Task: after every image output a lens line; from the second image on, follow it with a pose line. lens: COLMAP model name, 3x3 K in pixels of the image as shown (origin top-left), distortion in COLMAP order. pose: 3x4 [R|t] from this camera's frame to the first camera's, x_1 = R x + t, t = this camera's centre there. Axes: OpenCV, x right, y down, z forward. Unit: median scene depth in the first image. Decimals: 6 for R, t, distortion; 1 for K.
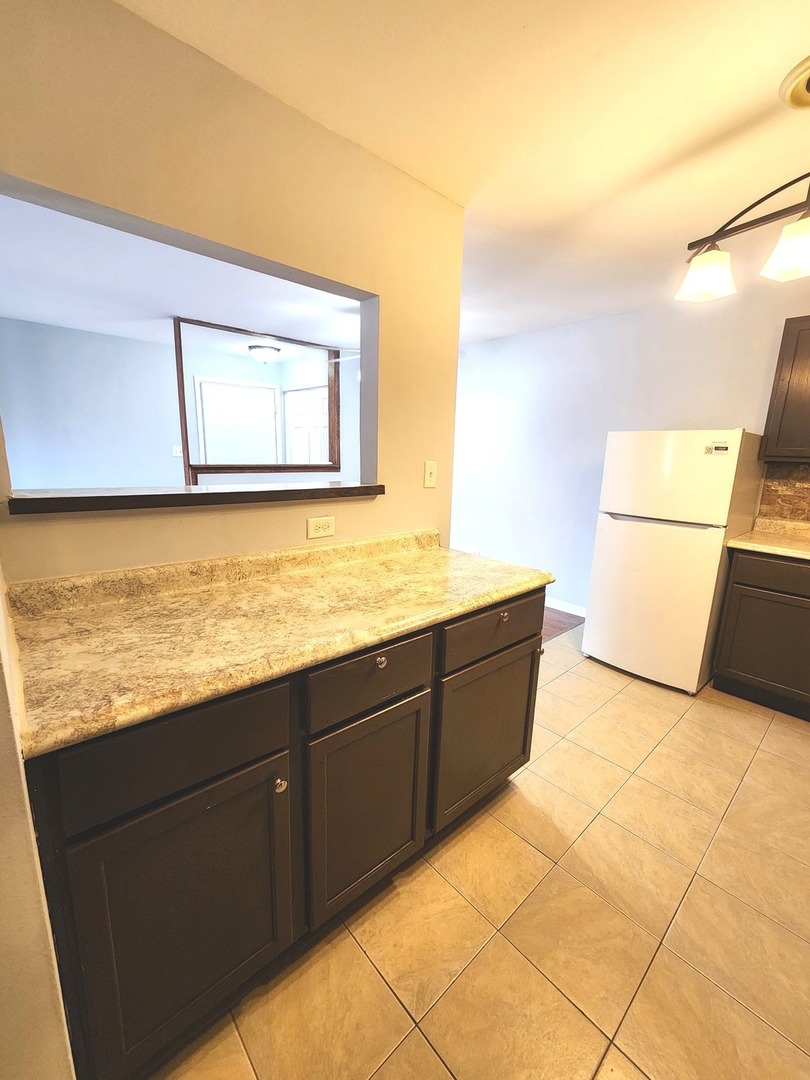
lens RADIAL K [[443.5, 0, 406.2], [0, 443.5, 540.3], [0, 0, 1]] dist [0.001556, 0.000799]
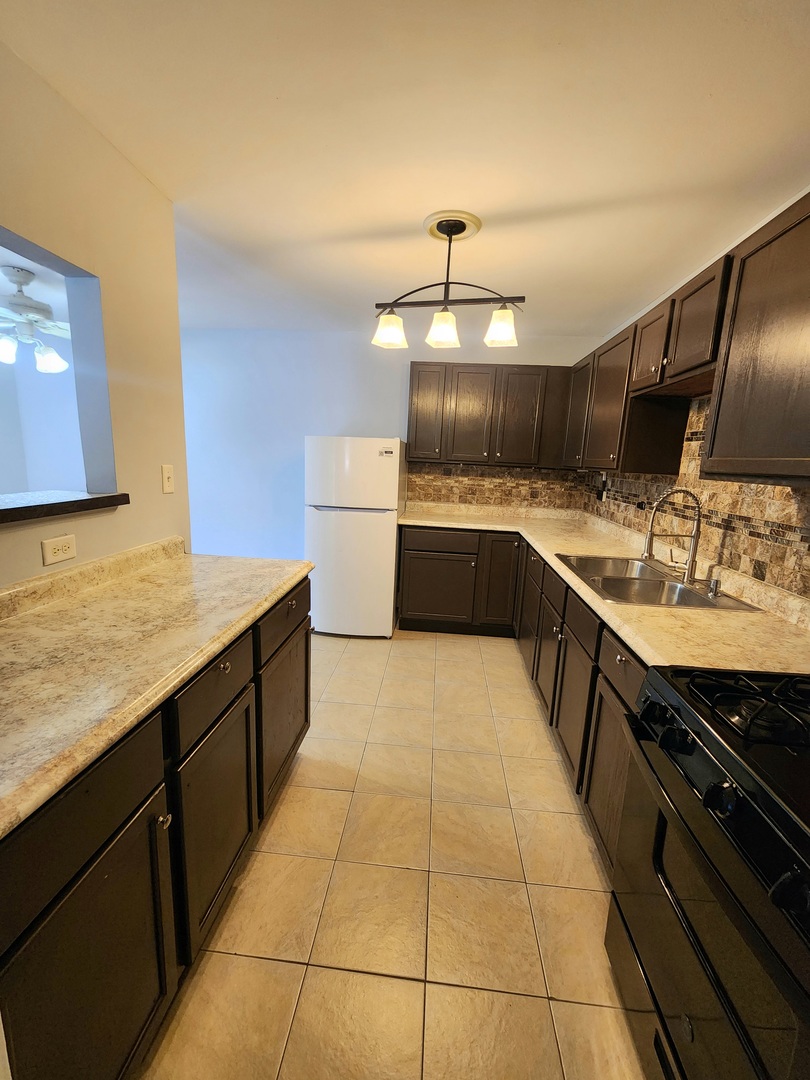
lens RADIAL K [[443.5, 0, 402.4], [0, 443.5, 539.6], [0, 0, 1]] dist [0.001556, 0.000799]
pose [[0.737738, -0.122390, 0.663900, -0.272546], [0.113875, 0.991898, 0.056317, -0.021456], [-0.665413, 0.034055, 0.745698, -0.034665]]
